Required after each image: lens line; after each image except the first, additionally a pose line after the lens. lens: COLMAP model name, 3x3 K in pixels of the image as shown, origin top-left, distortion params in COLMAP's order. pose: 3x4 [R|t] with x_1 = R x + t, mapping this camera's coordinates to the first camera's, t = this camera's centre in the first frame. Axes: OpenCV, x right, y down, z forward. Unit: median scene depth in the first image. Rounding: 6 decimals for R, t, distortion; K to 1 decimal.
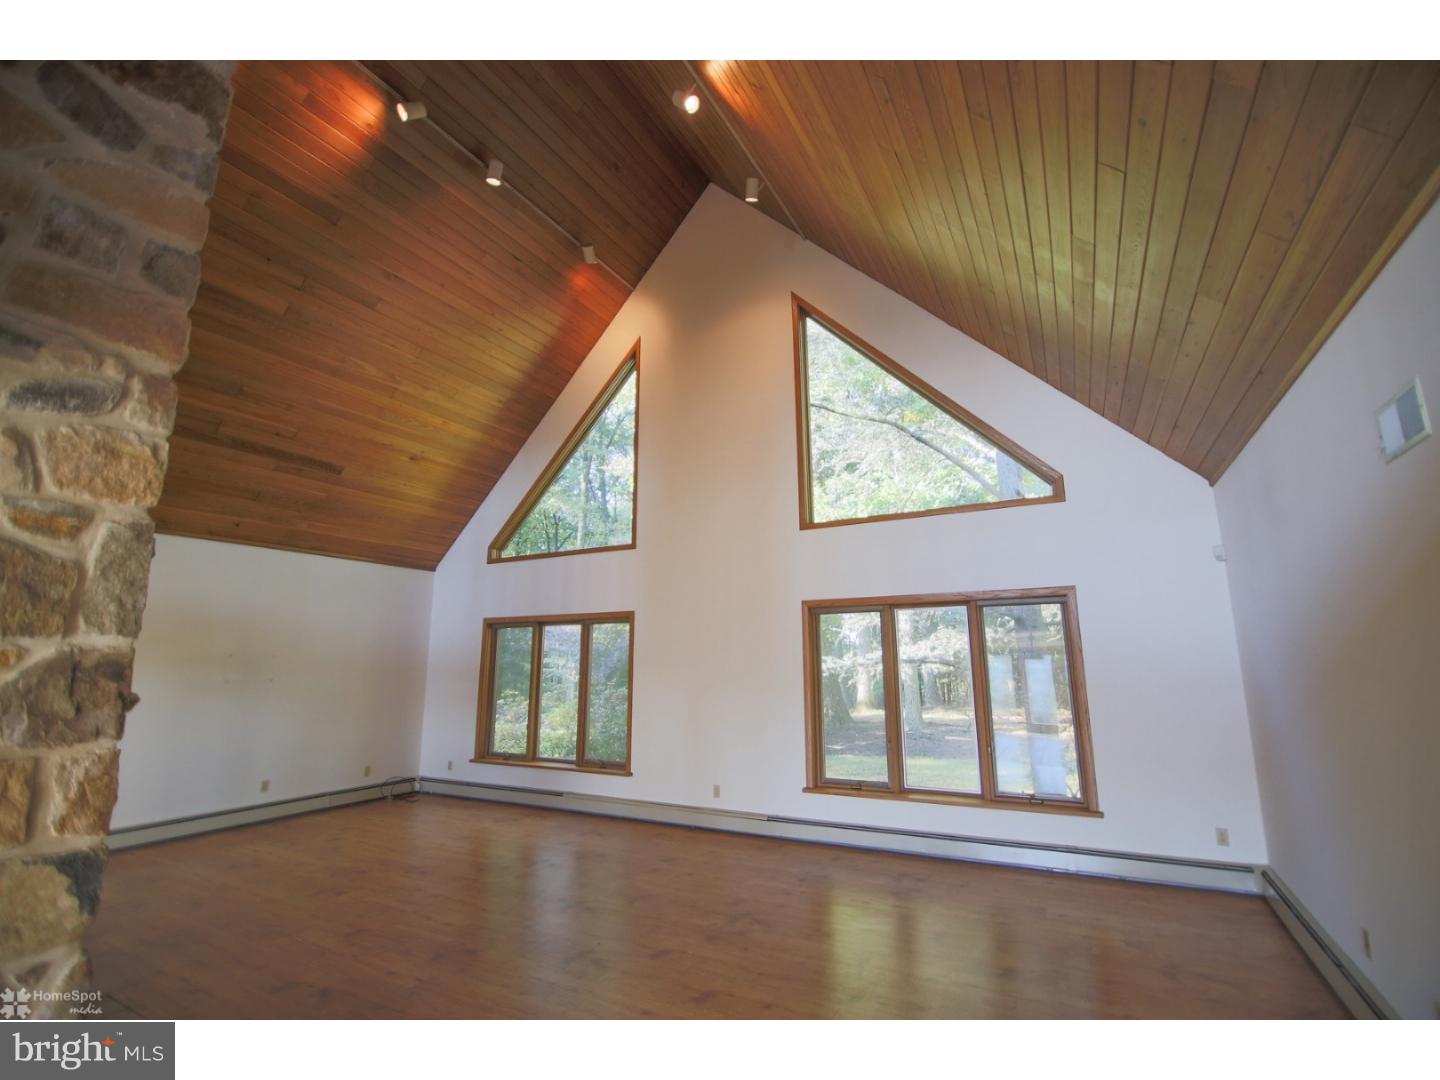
lens RADIAL K [[647.0, 0, 724.7], [0, 647.0, 538.7], [0, 0, 1]] dist [-0.003323, -0.004300]
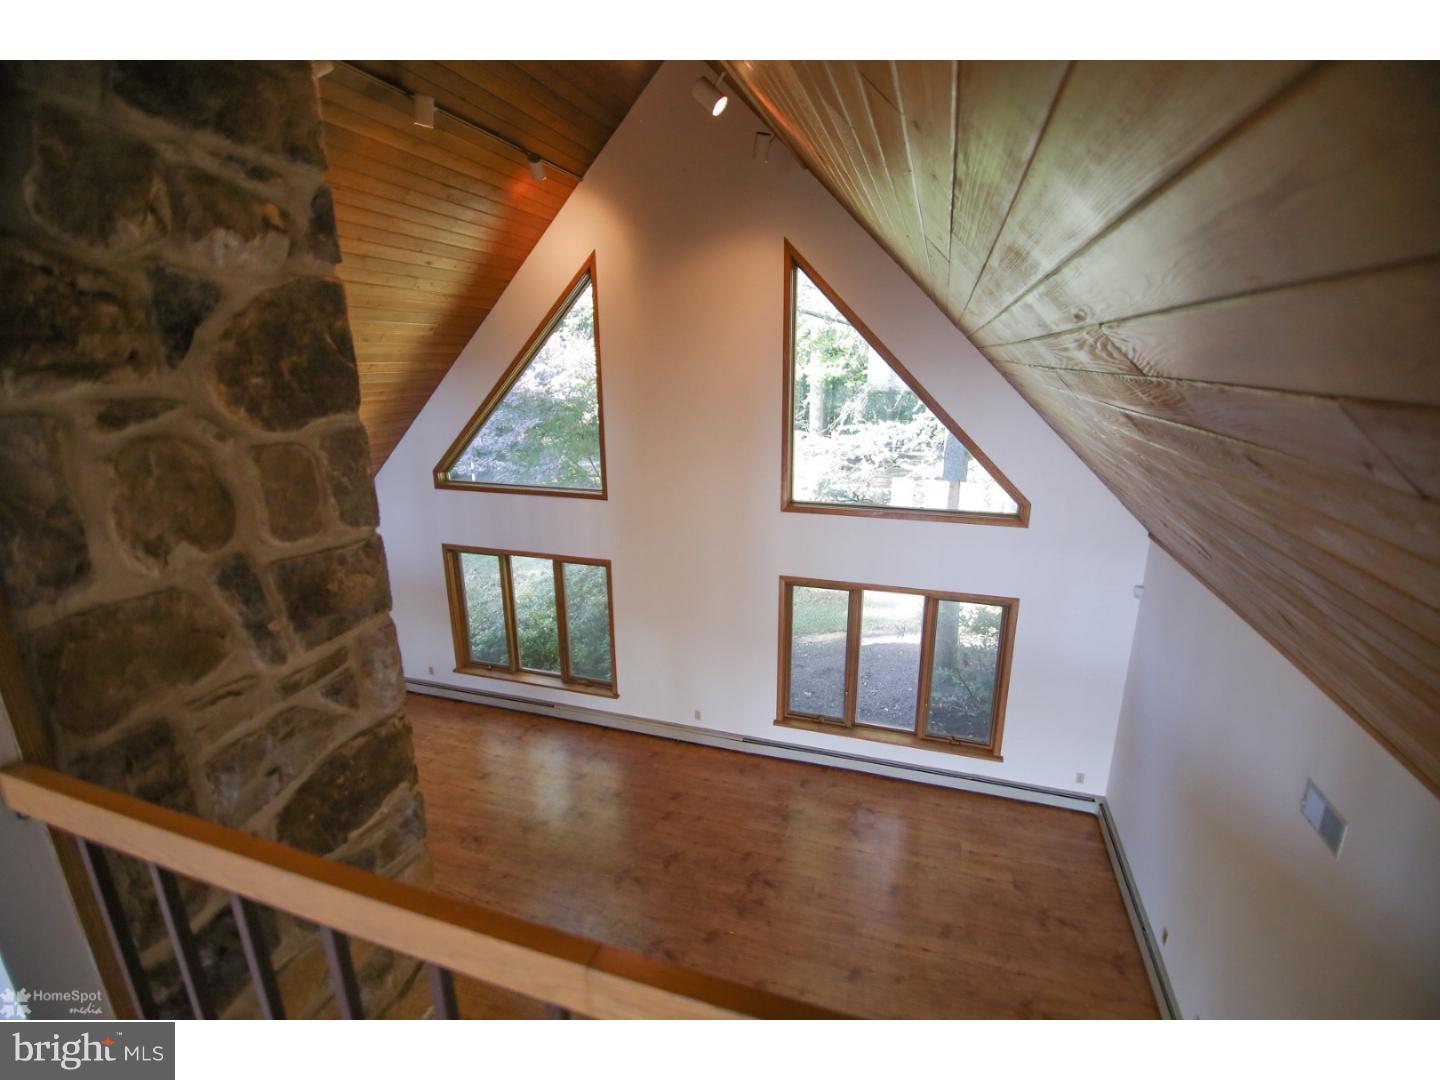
lens RADIAL K [[647.0, 0, 727.0], [0, 647.0, 543.8], [0, 0, 1]] dist [-0.003323, -0.004300]
pose [[0.983683, -0.046534, 0.173788, -0.140951], [-0.034770, 0.898587, 0.437416, -0.386880], [-0.176519, -0.436322, 0.882306, 0.067642]]
